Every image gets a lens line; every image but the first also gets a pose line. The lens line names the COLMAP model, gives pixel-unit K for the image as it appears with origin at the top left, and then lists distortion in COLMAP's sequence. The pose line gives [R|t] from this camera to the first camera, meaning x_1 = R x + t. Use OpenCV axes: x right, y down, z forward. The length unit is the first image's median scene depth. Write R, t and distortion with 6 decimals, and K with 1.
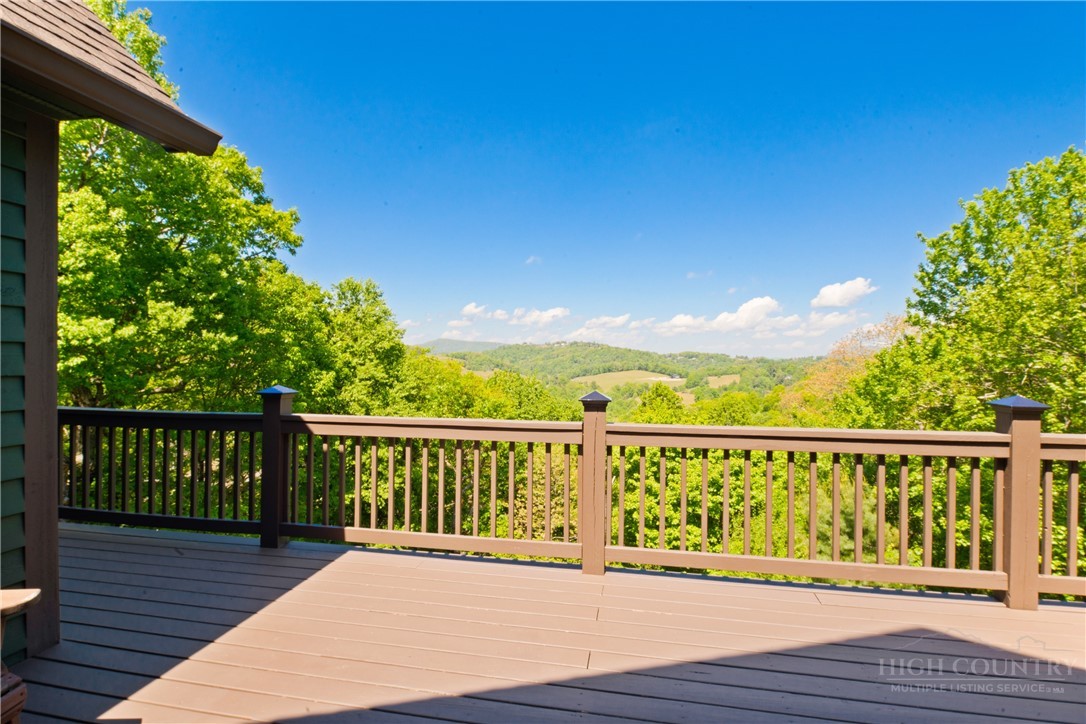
lens RADIAL K [[541.7, 0, 541.1], [0, 541.7, 359.7], [0, 0, 1]] dist [0.001604, -0.002945]
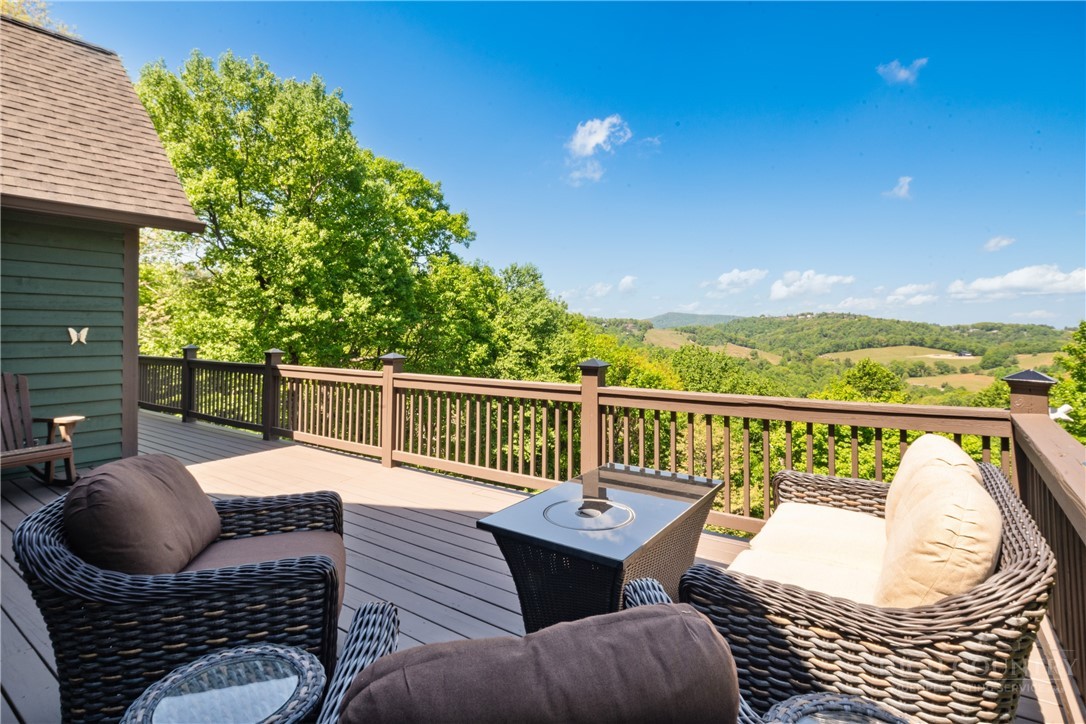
lens RADIAL K [[541.7, 0, 535.0], [0, 541.7, 340.2], [0, 0, 1]] dist [0.001604, -0.002945]
pose [[0.909496, 0.000569, -0.415713, 0.203206], [0.004118, 0.999938, 0.010377, 0.000812], [0.415693, -0.011150, 0.909437, -0.048572]]
